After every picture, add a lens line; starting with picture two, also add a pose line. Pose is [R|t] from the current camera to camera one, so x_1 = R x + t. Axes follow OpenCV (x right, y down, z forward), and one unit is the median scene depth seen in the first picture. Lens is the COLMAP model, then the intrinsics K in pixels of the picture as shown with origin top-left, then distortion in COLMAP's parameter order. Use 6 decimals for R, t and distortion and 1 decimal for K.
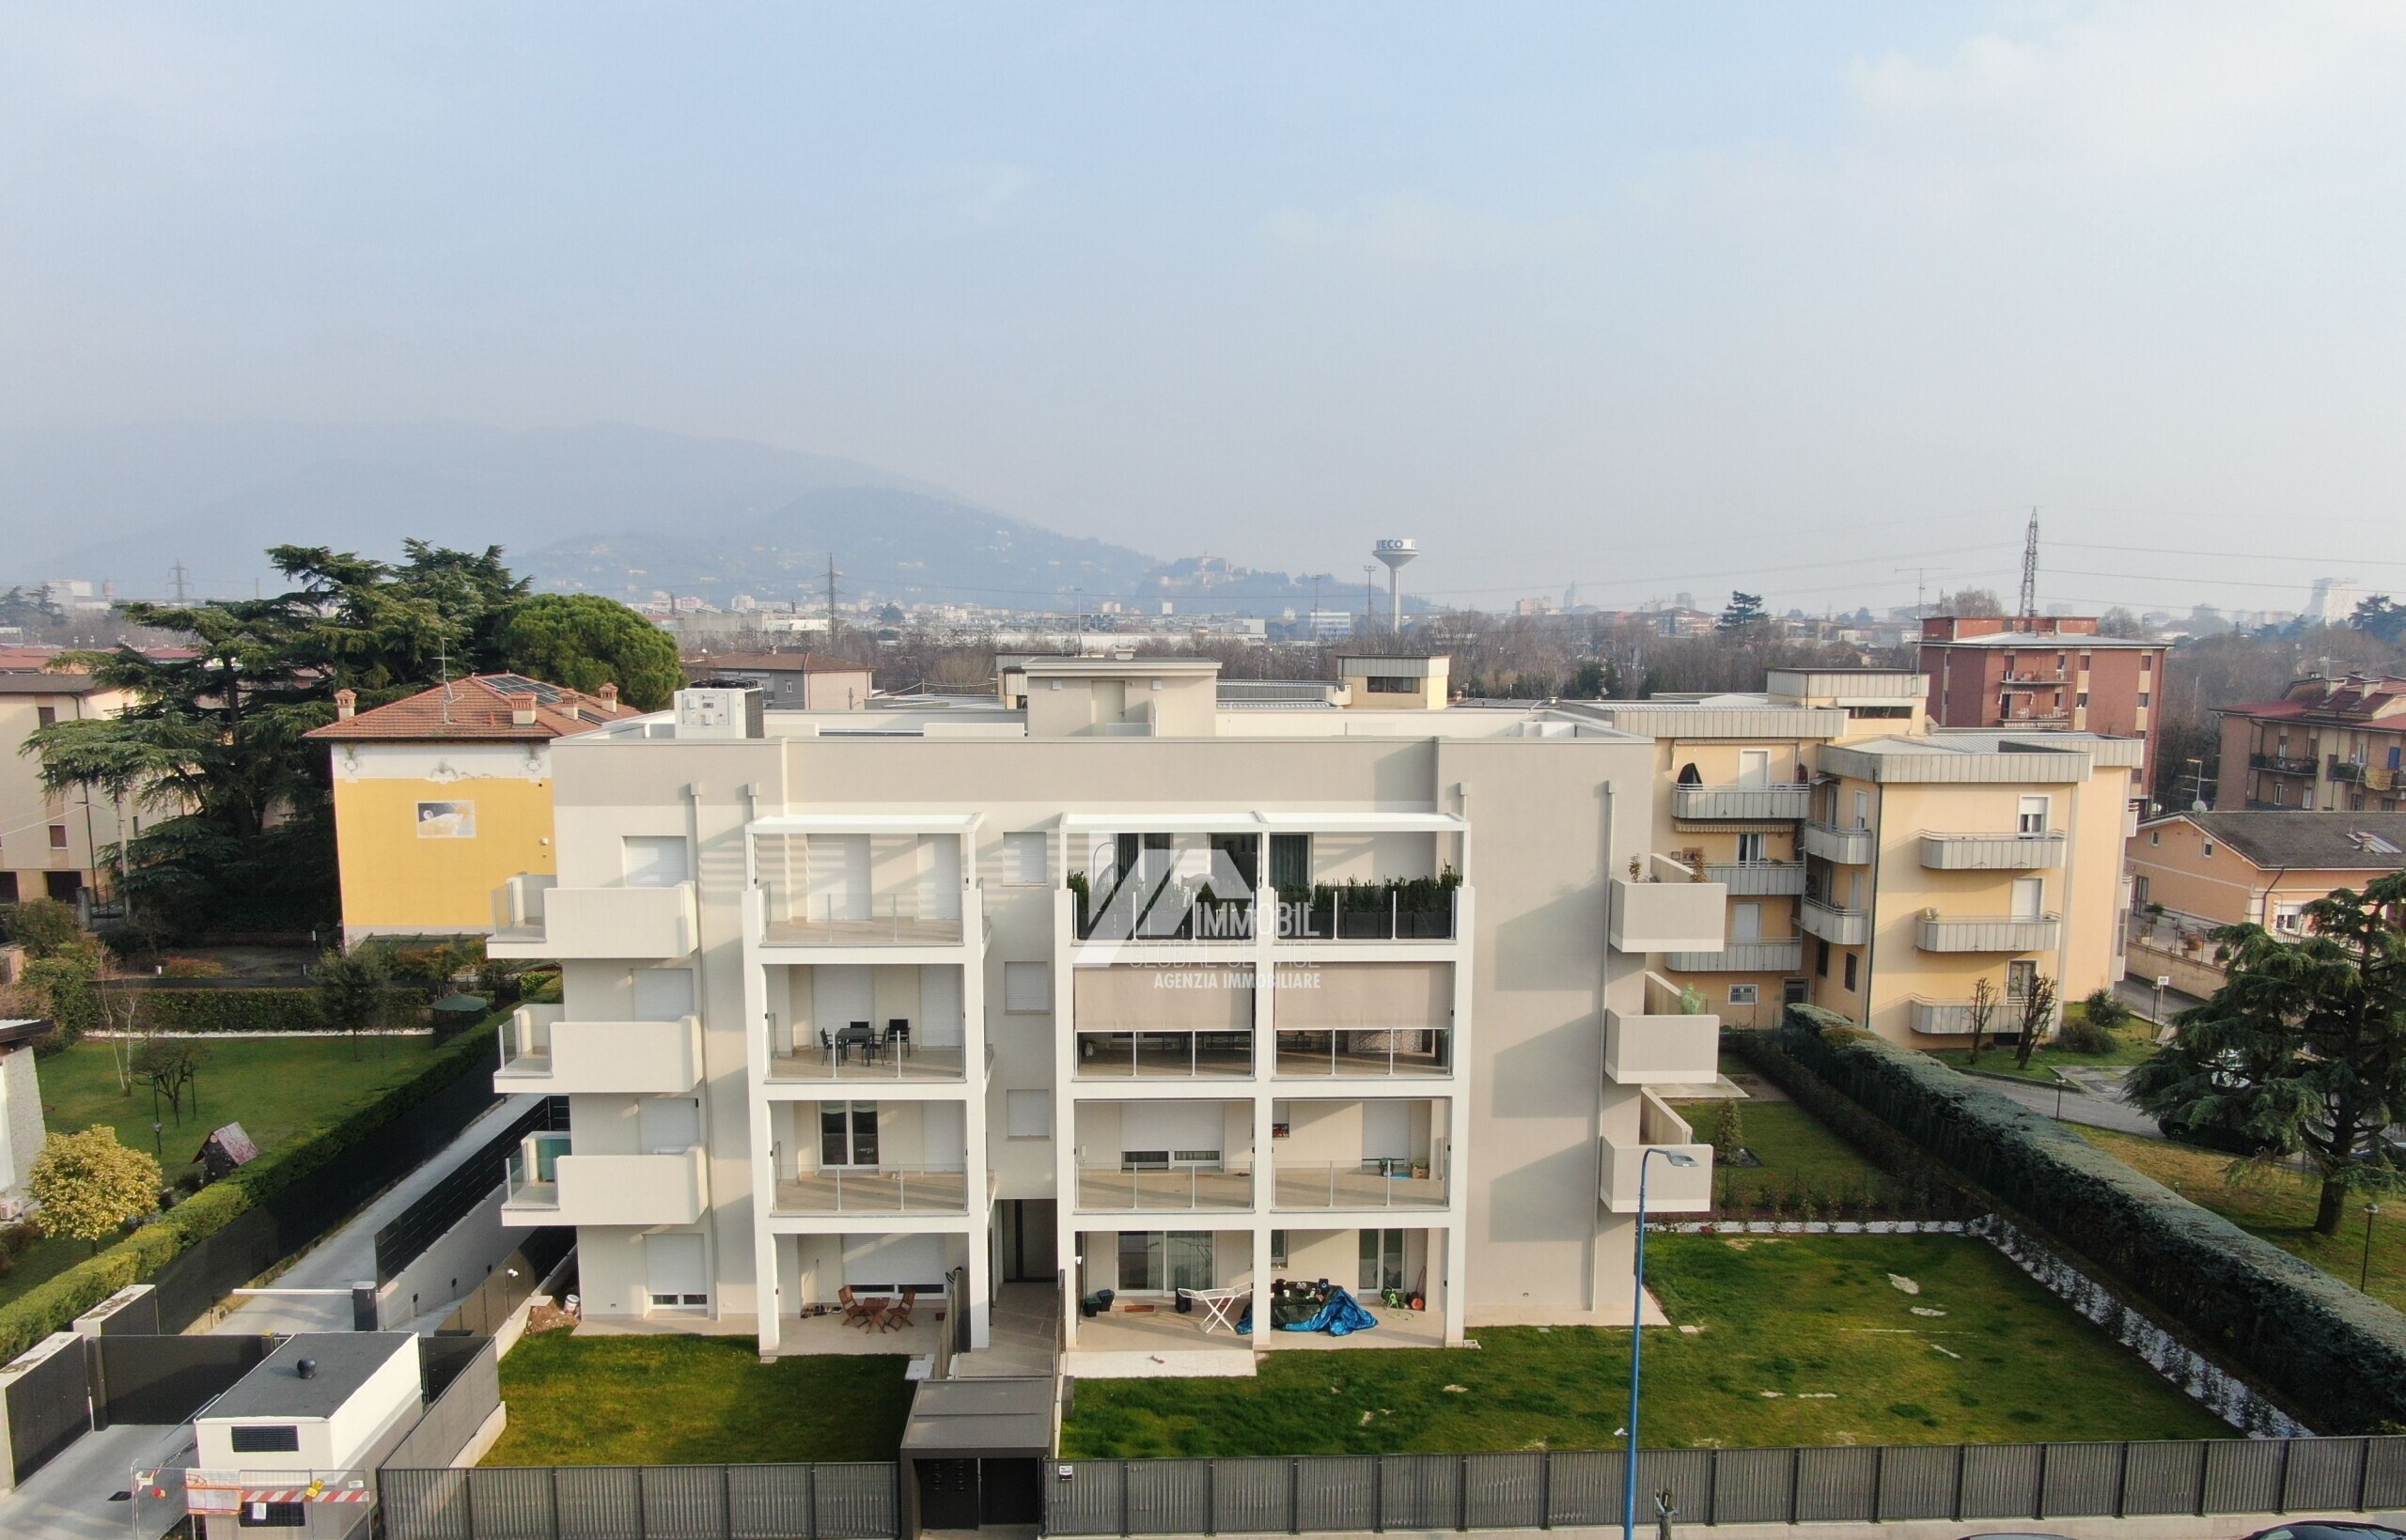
lens RADIAL K [[1812.7, 0, 1208.6], [0, 1812.7, 925.7], [0, 0, 1]] dist [-0.006982, -0.001215]
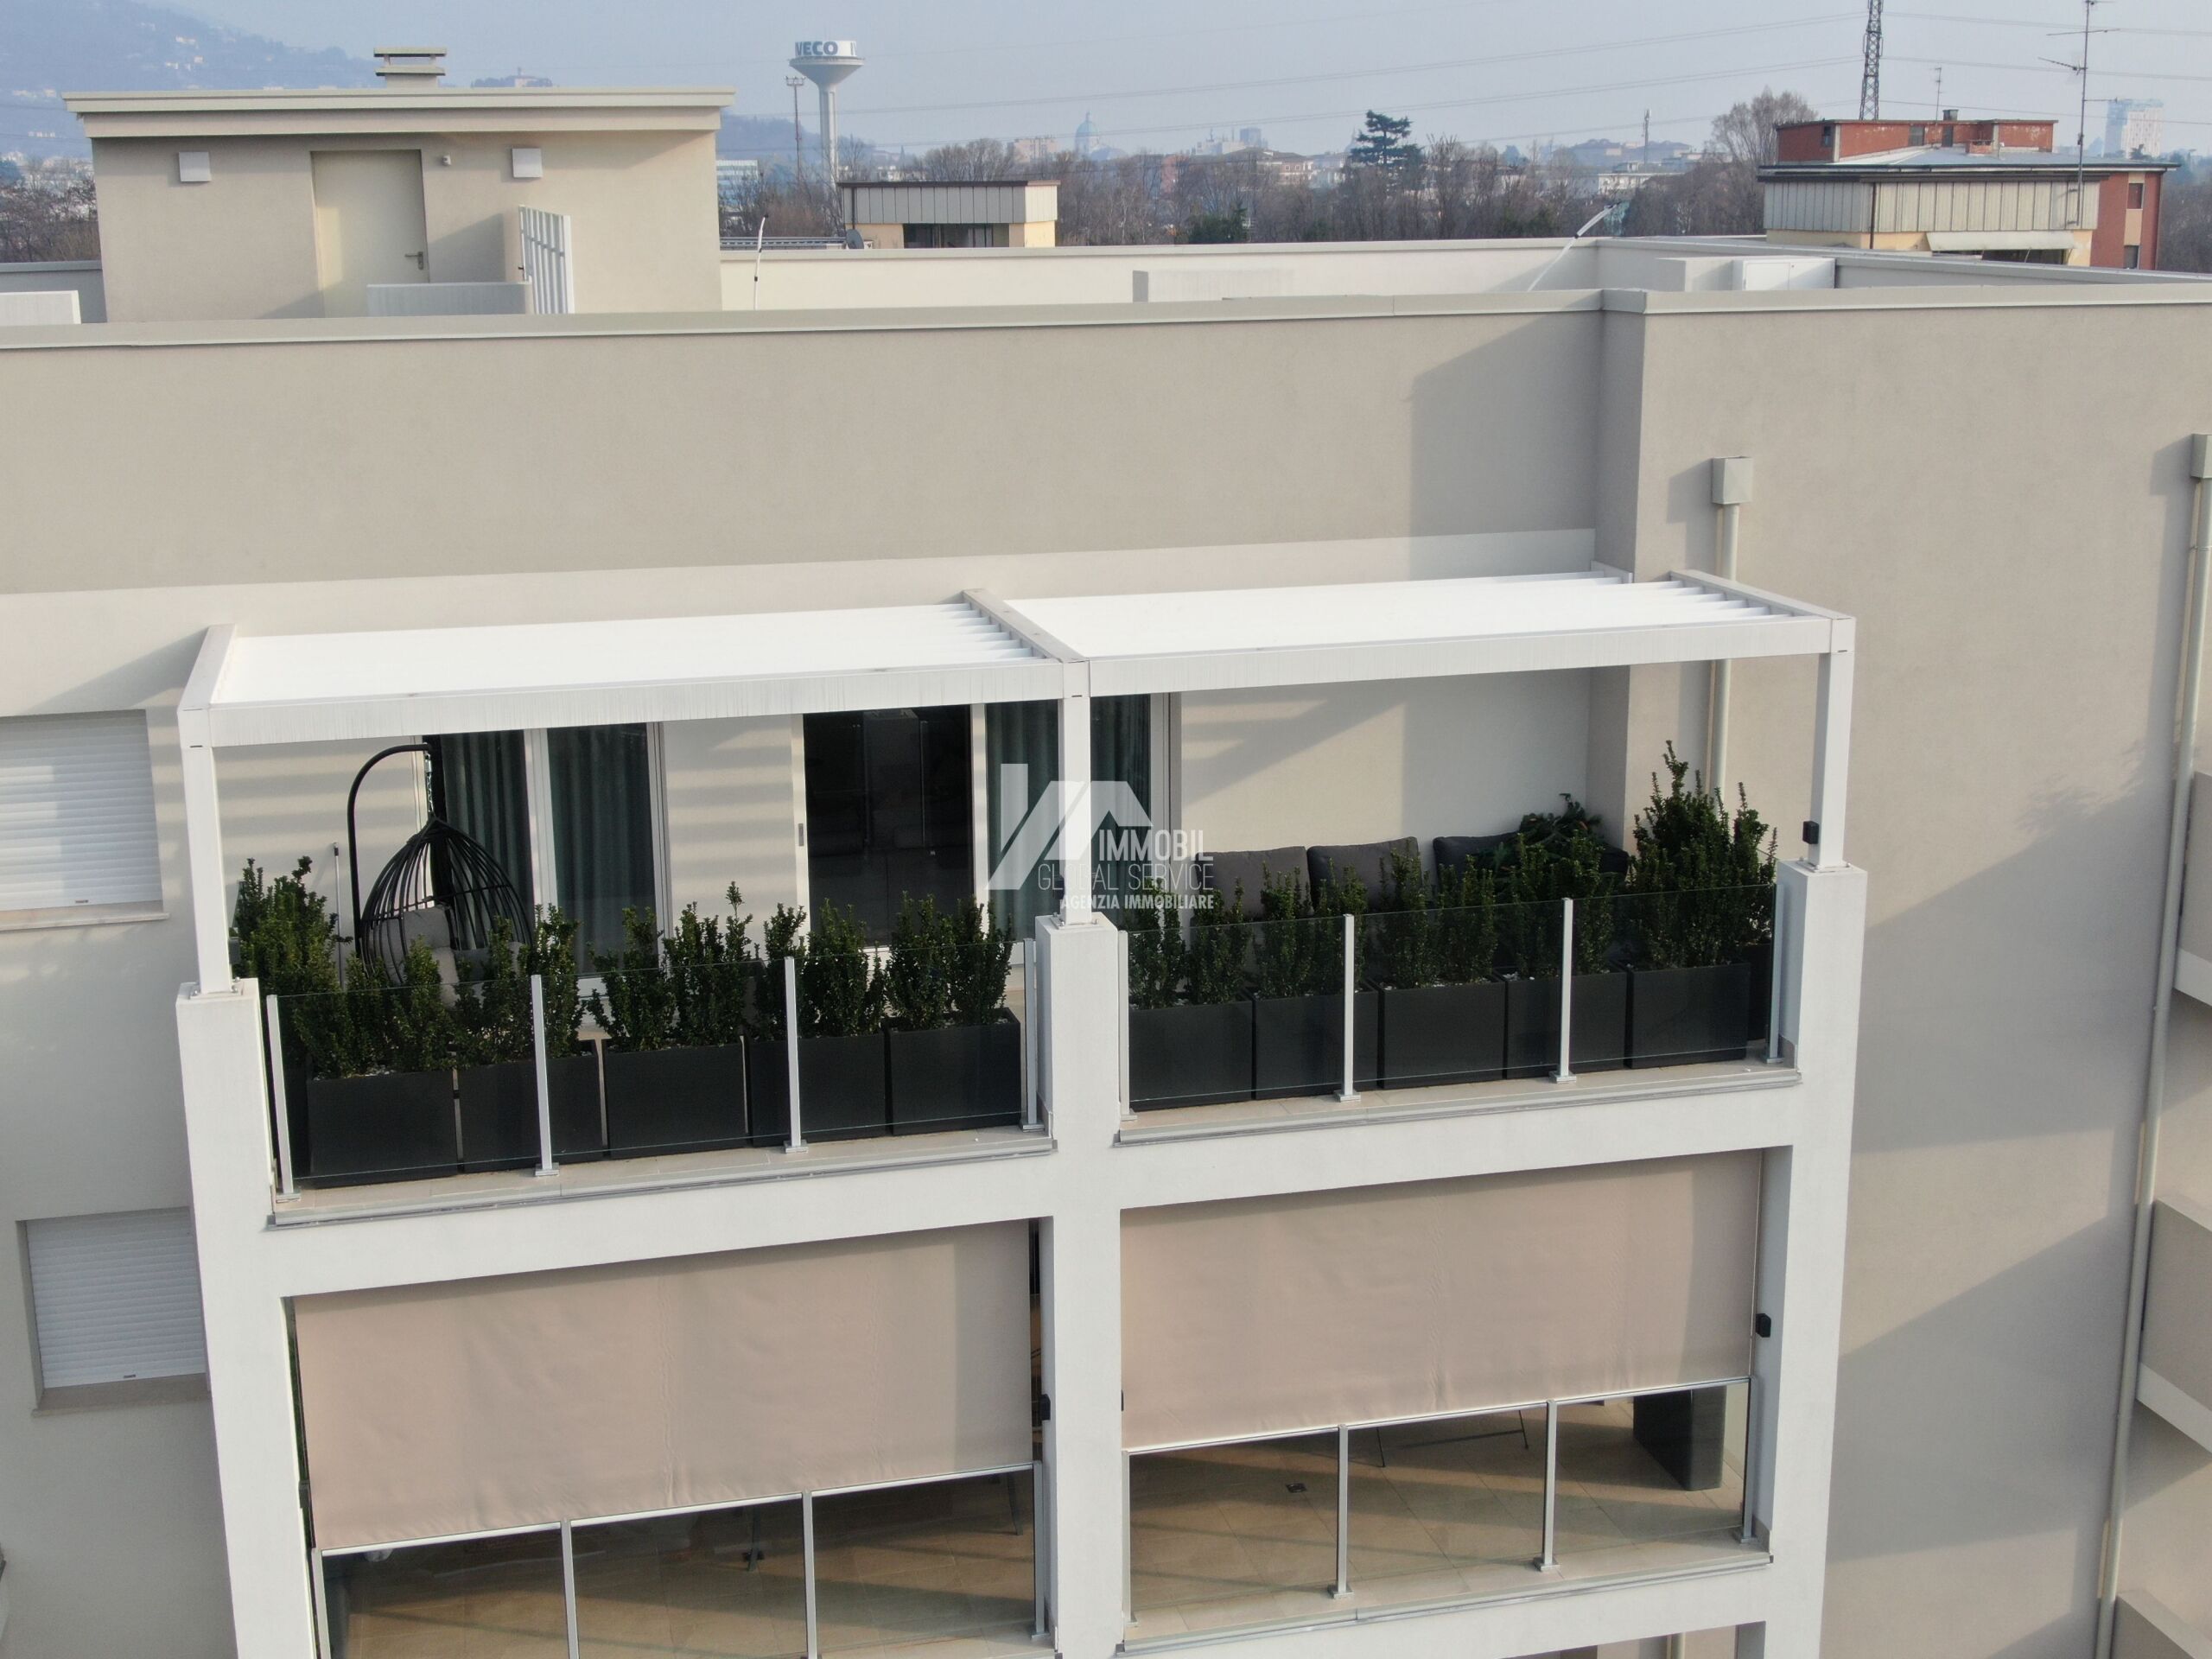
lens RADIAL K [[2744.5, 0, 1106.0], [0, 2744.5, 829.5], [0, 0, 1]] dist [0.117292, -0.530091]
pose [[0.980011, -0.057526, 0.190443, -0.032807], [0.044789, 0.996504, 0.070524, -0.054876], [-0.193834, -0.060584, 0.979162, 0.588233]]
